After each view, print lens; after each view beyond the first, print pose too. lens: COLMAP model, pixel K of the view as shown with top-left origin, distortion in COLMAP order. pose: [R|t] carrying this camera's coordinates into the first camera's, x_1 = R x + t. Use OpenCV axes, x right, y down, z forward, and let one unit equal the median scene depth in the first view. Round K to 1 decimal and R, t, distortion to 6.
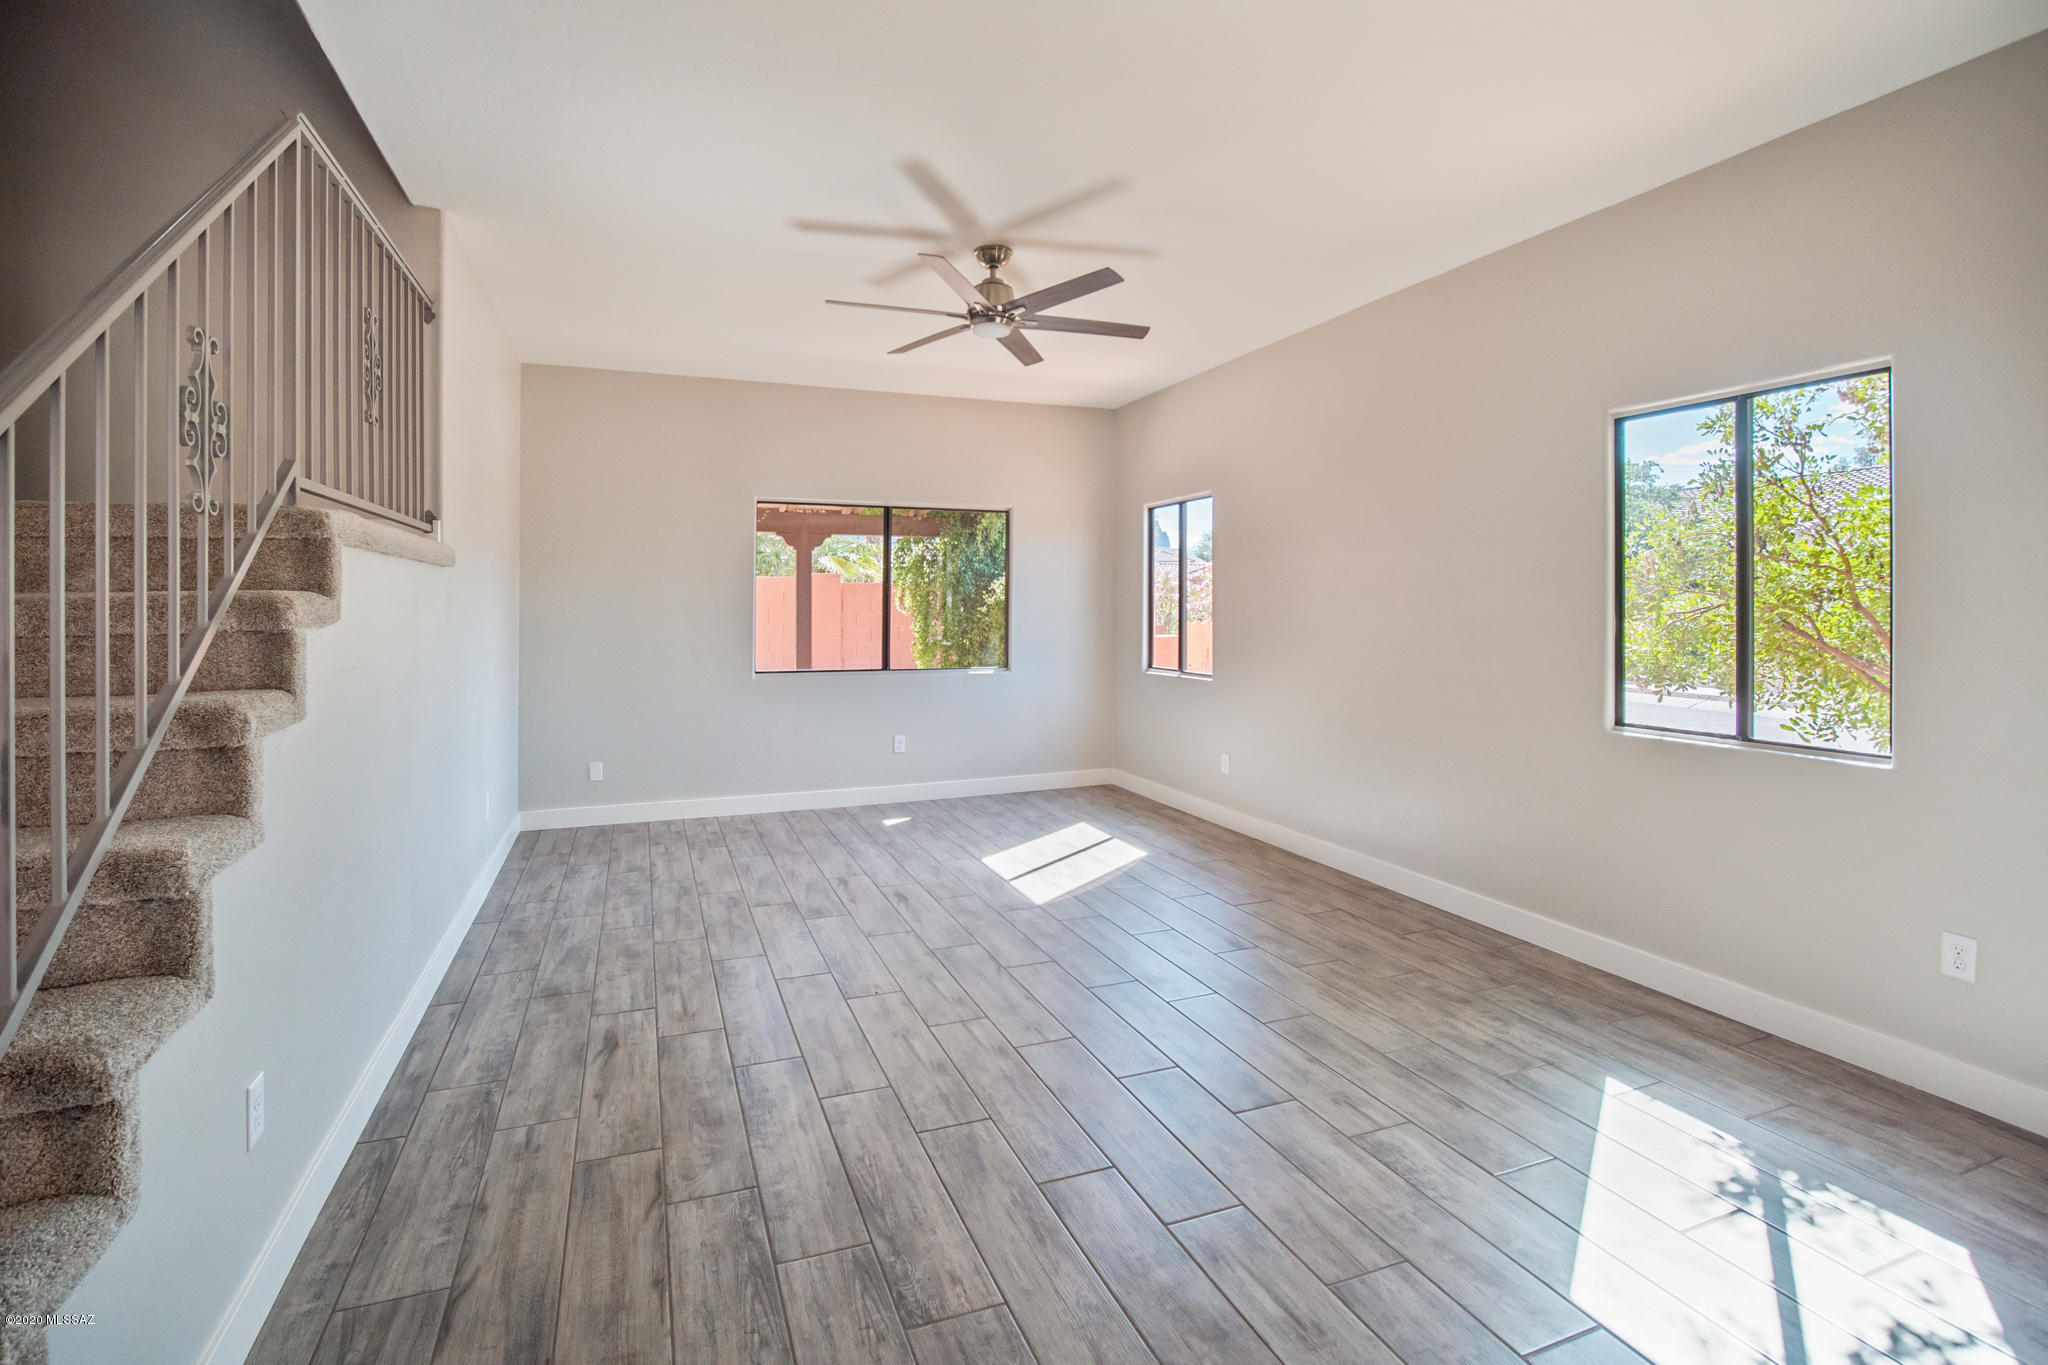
lens RADIAL K [[984.5, 0, 1025.3], [0, 984.5, 609.3], [0, 0, 1]] dist [-0.018503, -0.000331]
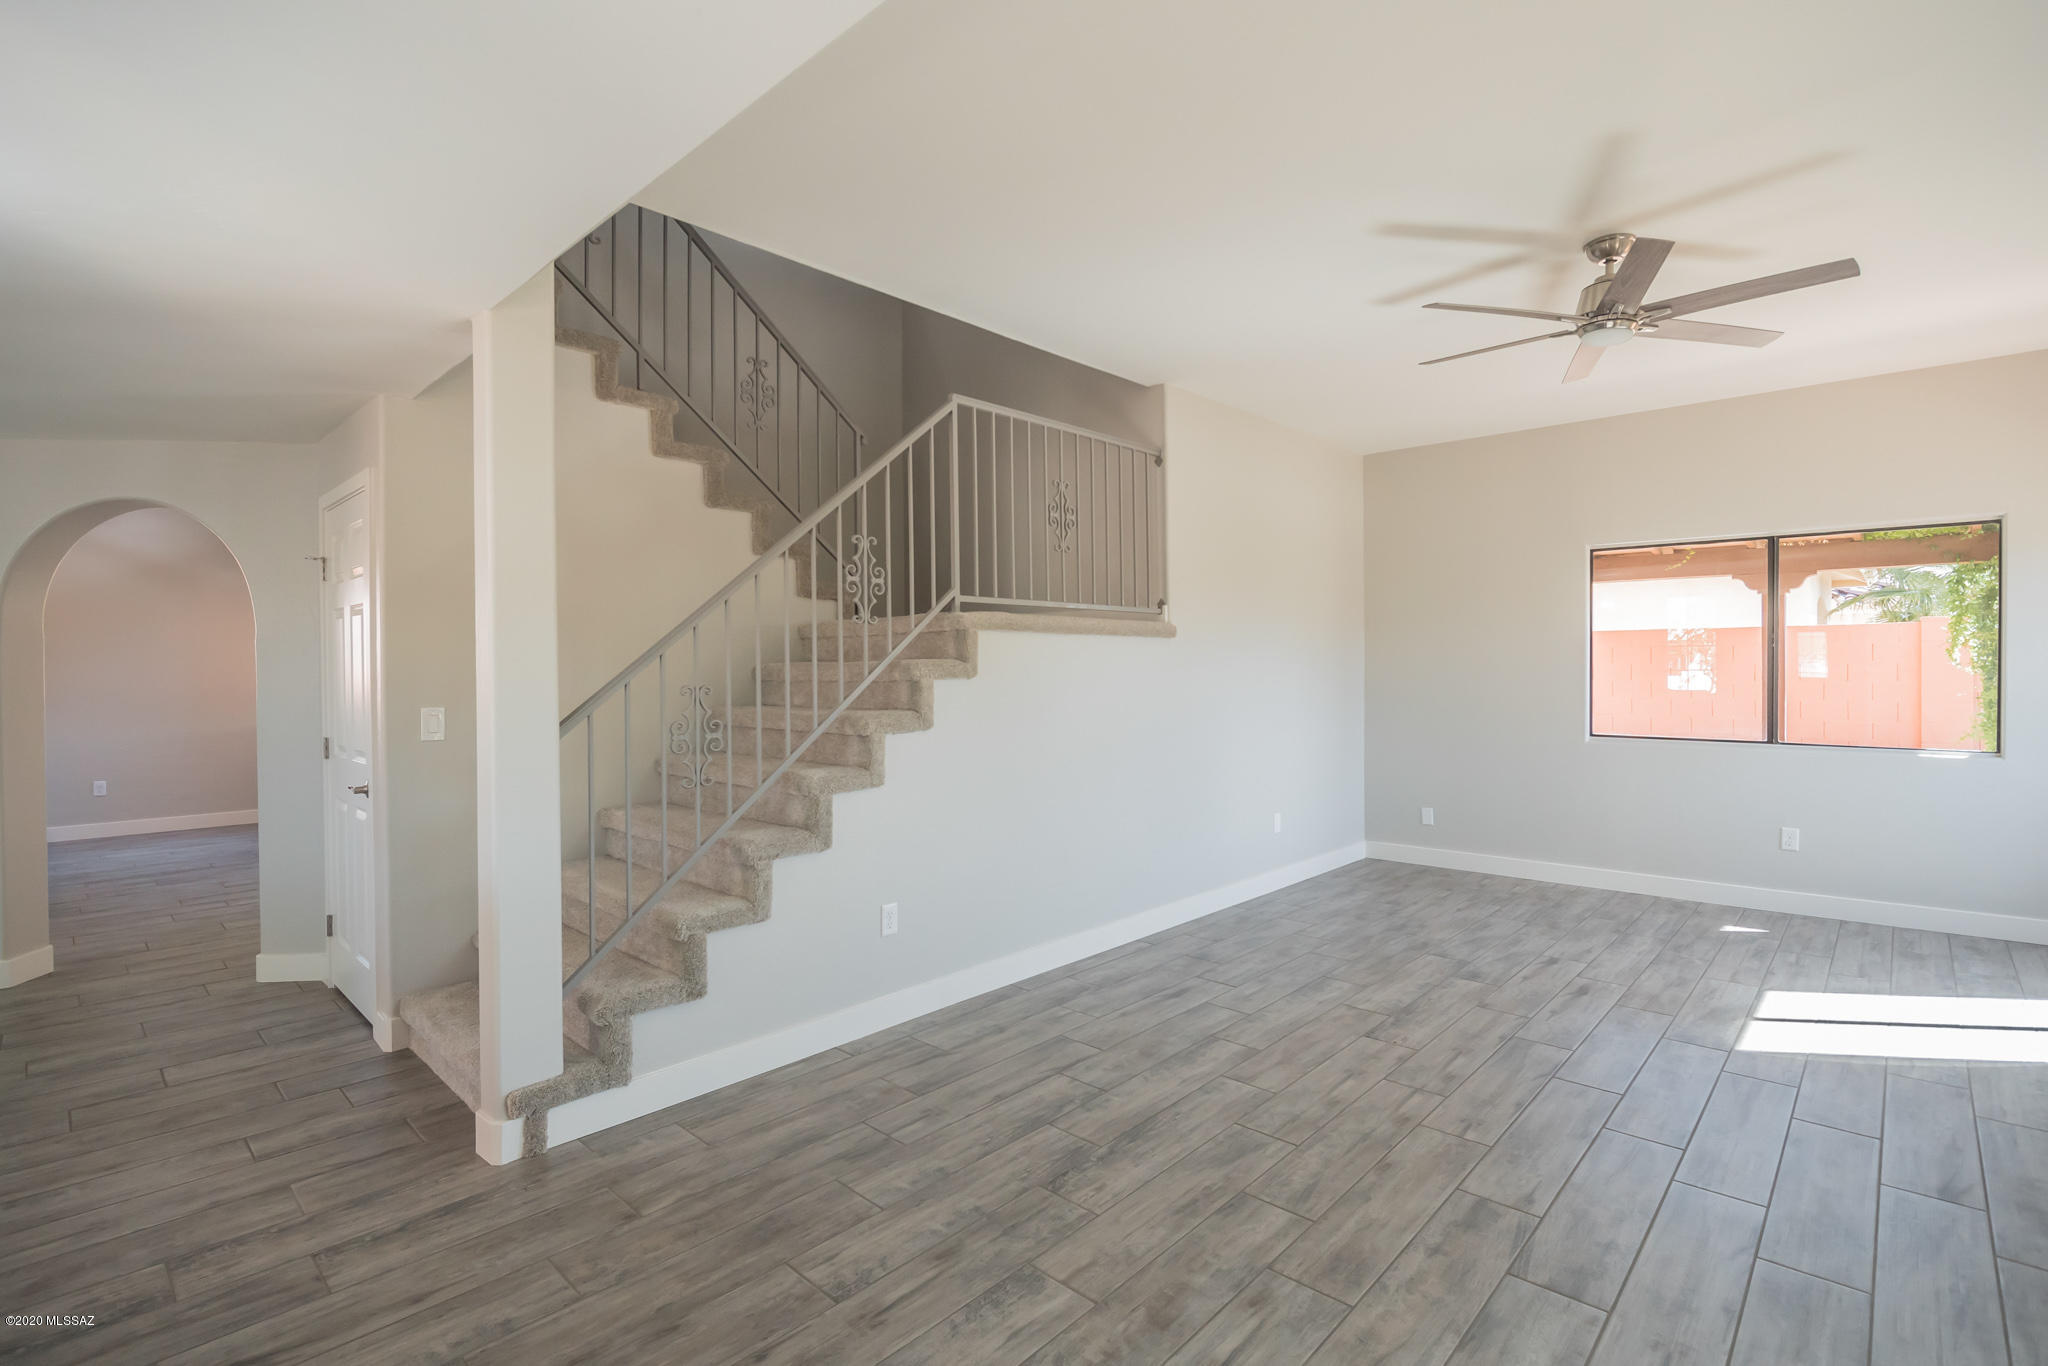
lens RADIAL K [[944.7, 0, 951.7], [0, 944.7, 672.9], [0, 0, 1]] dist [-0.015226, -0.000463]
pose [[0.392238, 0.004712, -0.919852, 0.596858], [0.002401, 0.999978, 0.006146, -0.001906], [0.919861, -0.004619, 0.392218, 0.202080]]
